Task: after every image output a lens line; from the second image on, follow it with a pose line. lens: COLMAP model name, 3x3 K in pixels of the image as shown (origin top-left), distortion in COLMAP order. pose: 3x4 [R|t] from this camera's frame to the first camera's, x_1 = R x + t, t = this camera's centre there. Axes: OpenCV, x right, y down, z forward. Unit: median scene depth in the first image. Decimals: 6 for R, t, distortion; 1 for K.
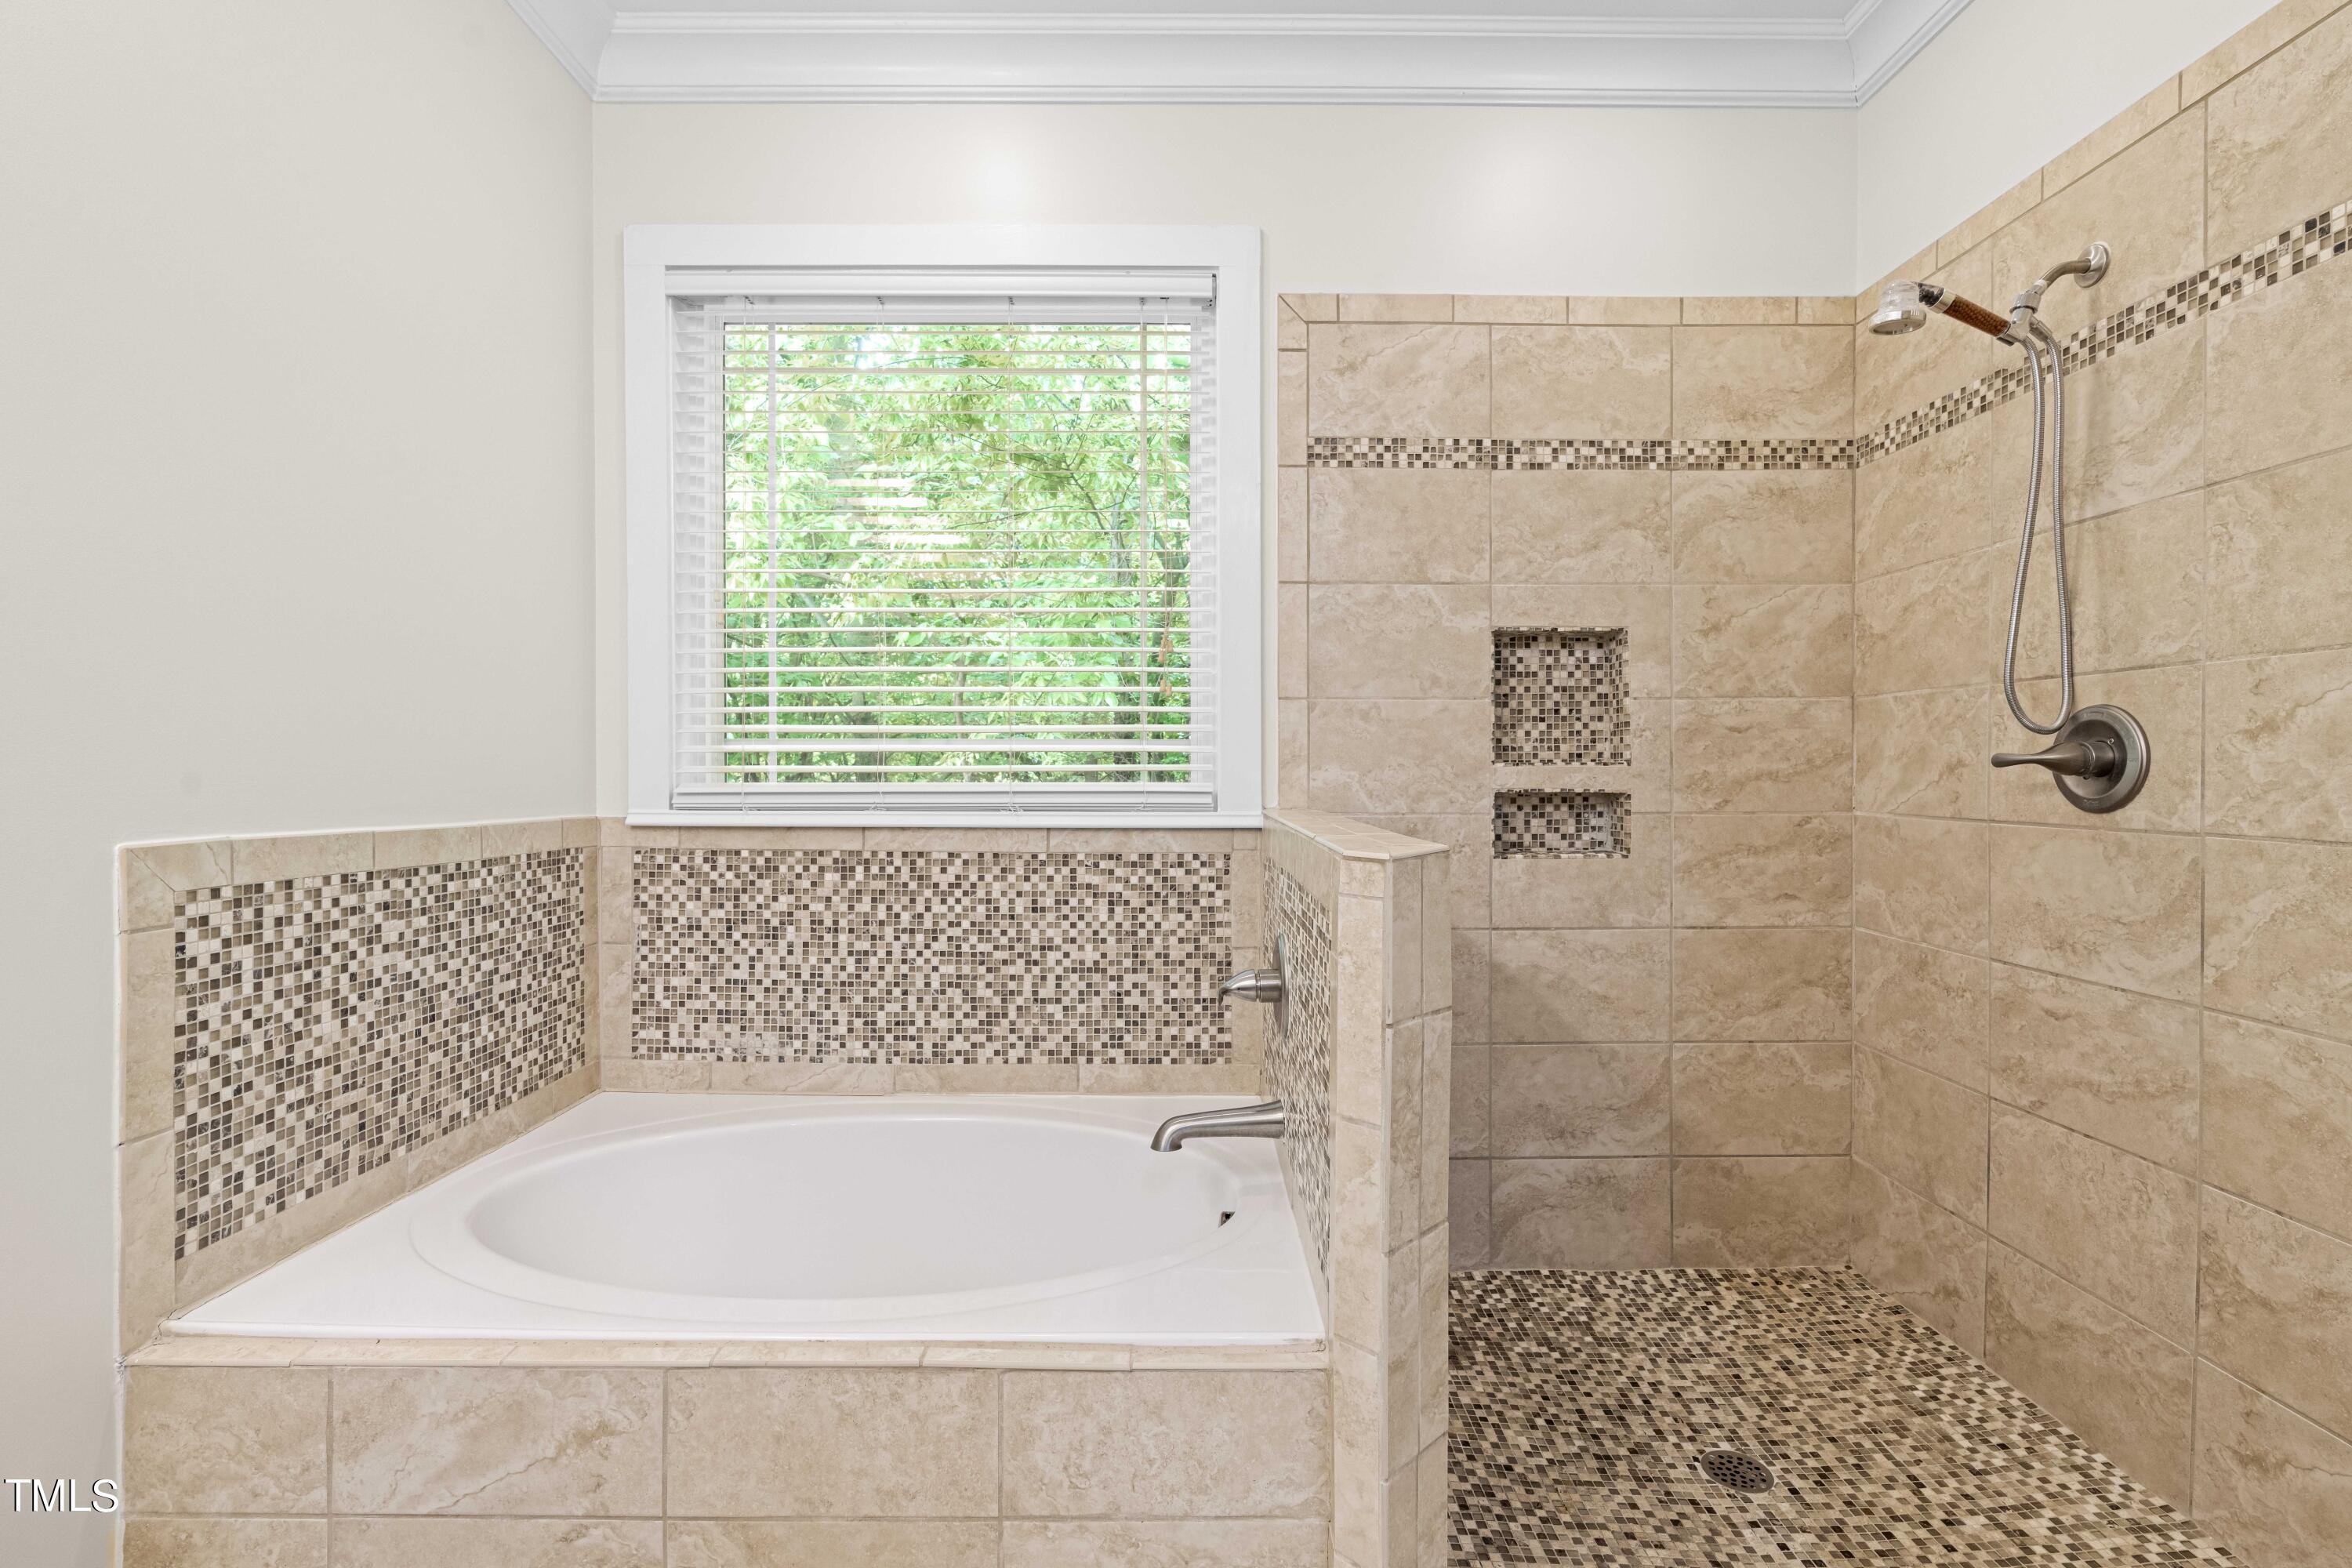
lens RADIAL K [[1066.9, 0, 1186.8], [0, 1066.9, 777.0], [0, 0, 1]] dist [-0.009865, 0.004406]
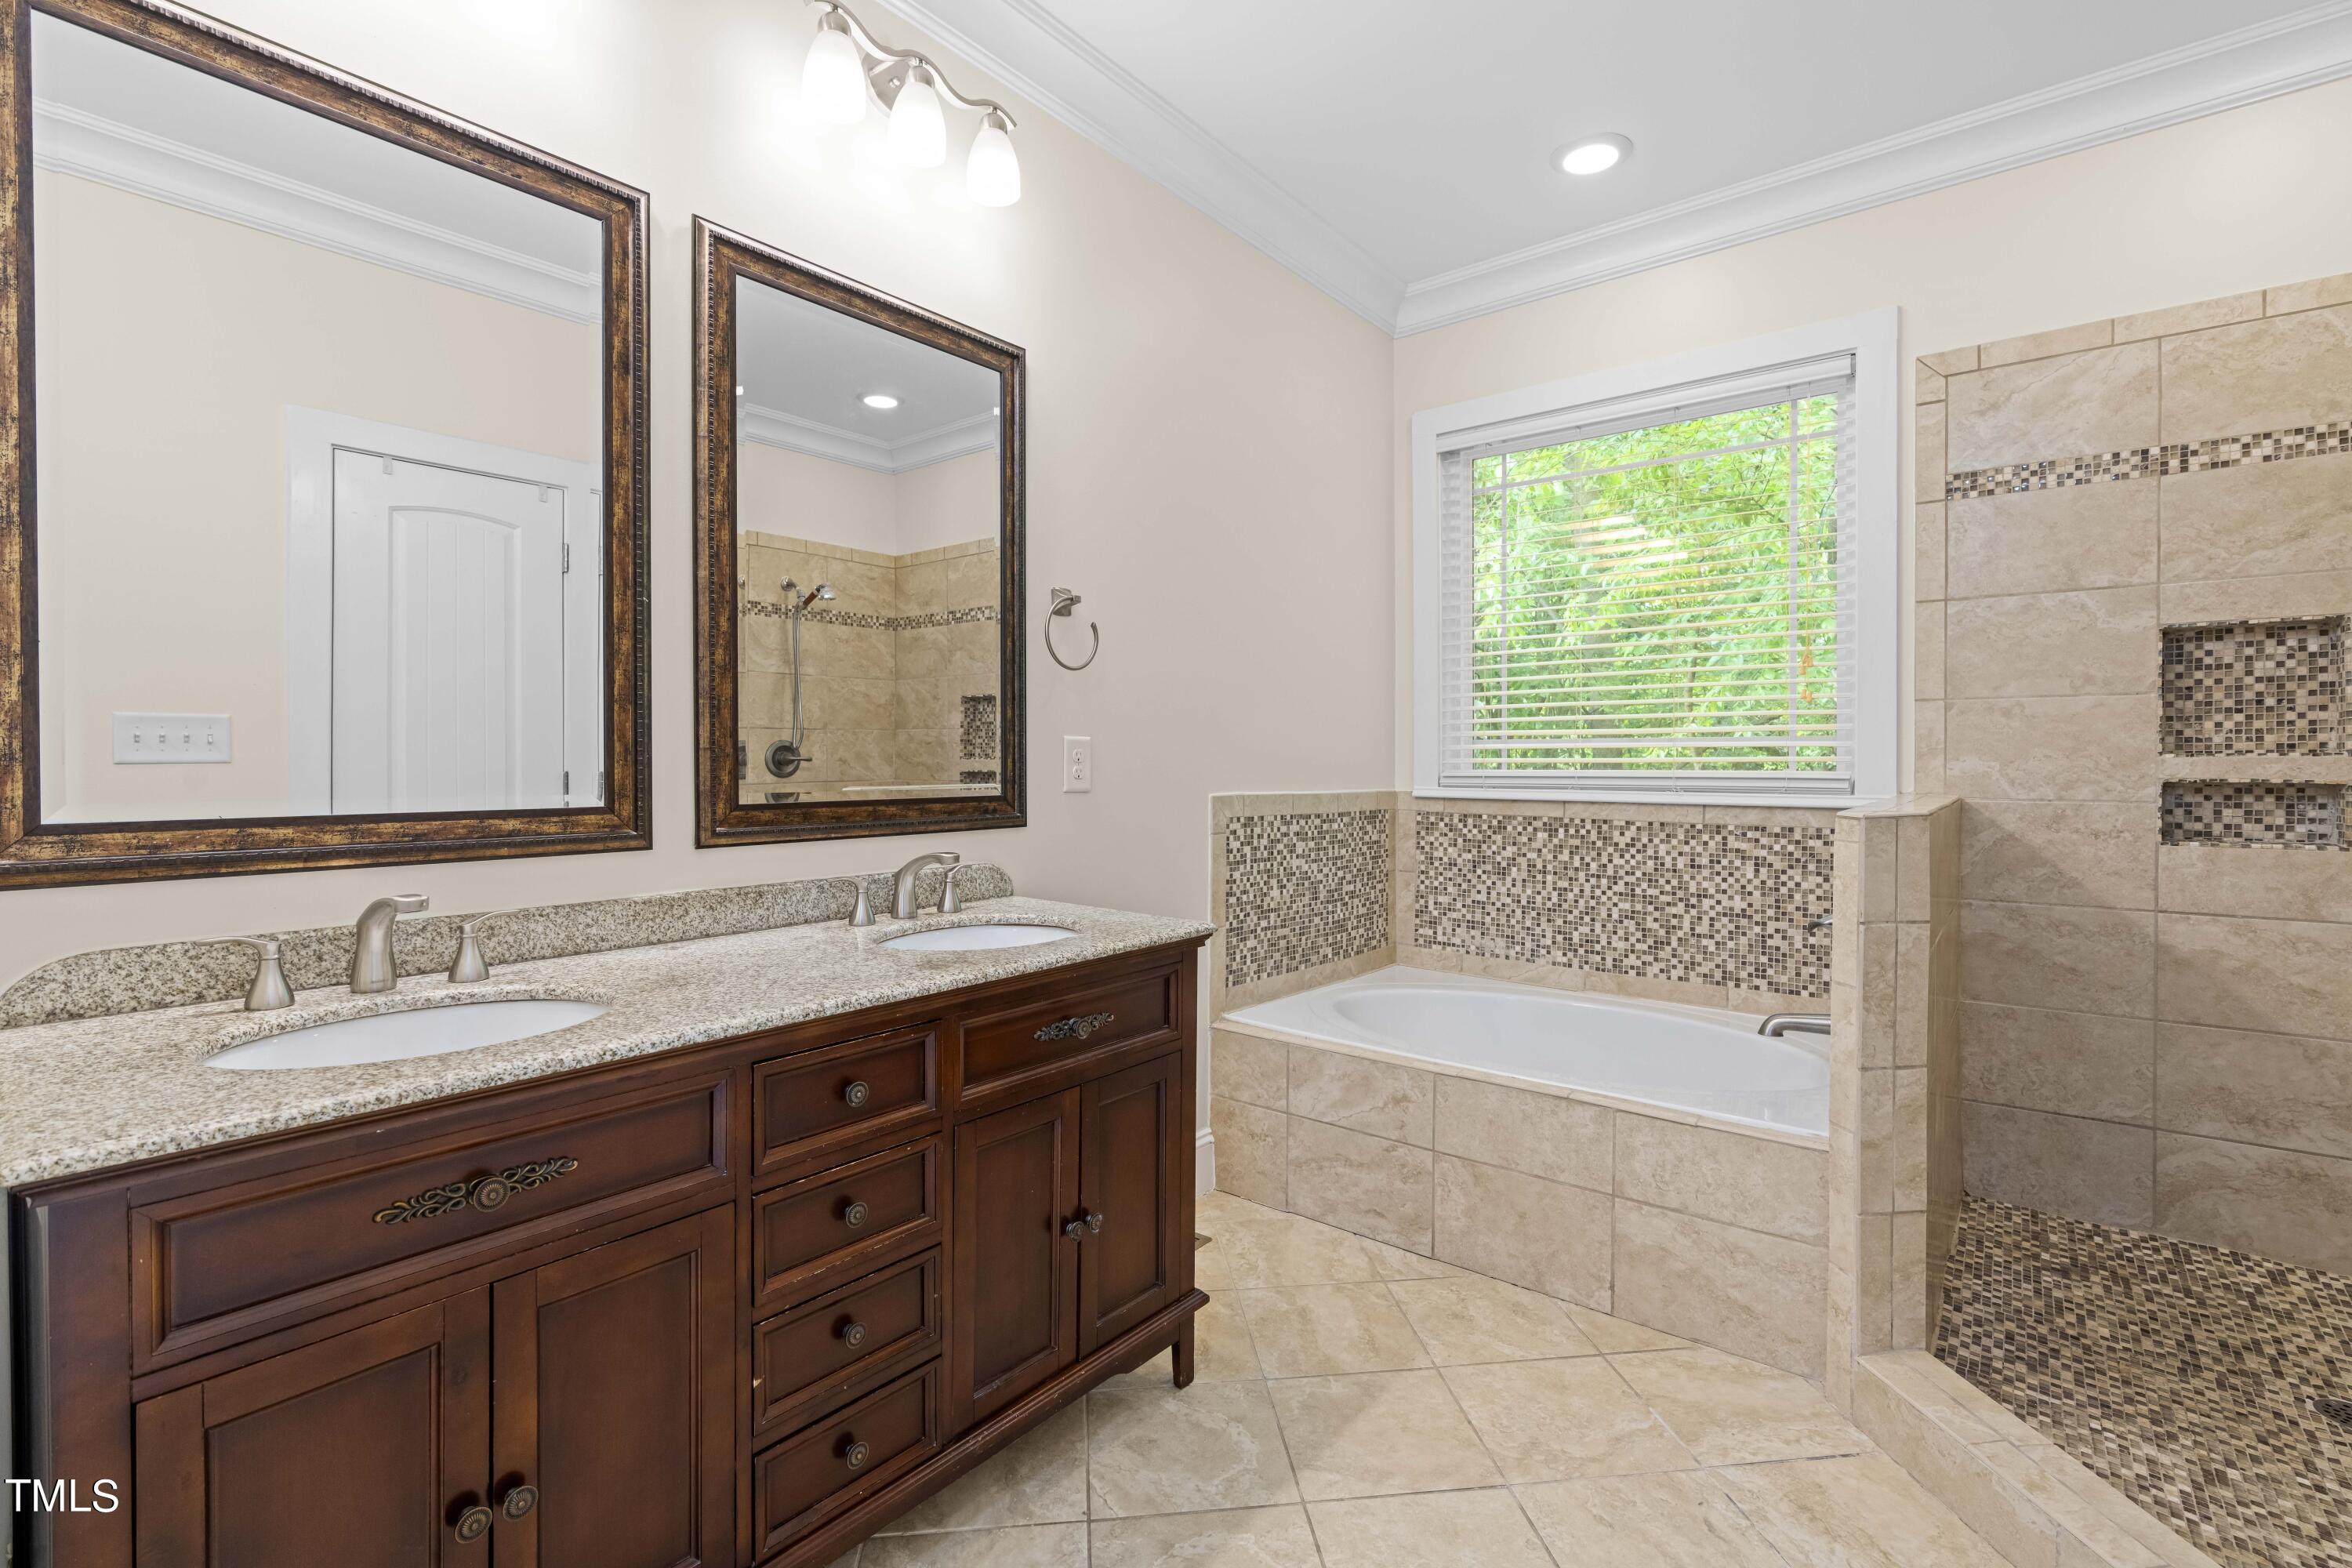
lens RADIAL K [[1066.9, 0, 1186.7], [0, 1066.9, 774.0], [0, 0, 1]] dist [-0.009865, 0.004406]
pose [[0.775973, 0.007034, -0.630726, 0.203706], [-0.003685, 0.999971, 0.006618, 0.003197], [0.630755, -0.002811, 0.775977, -0.424357]]
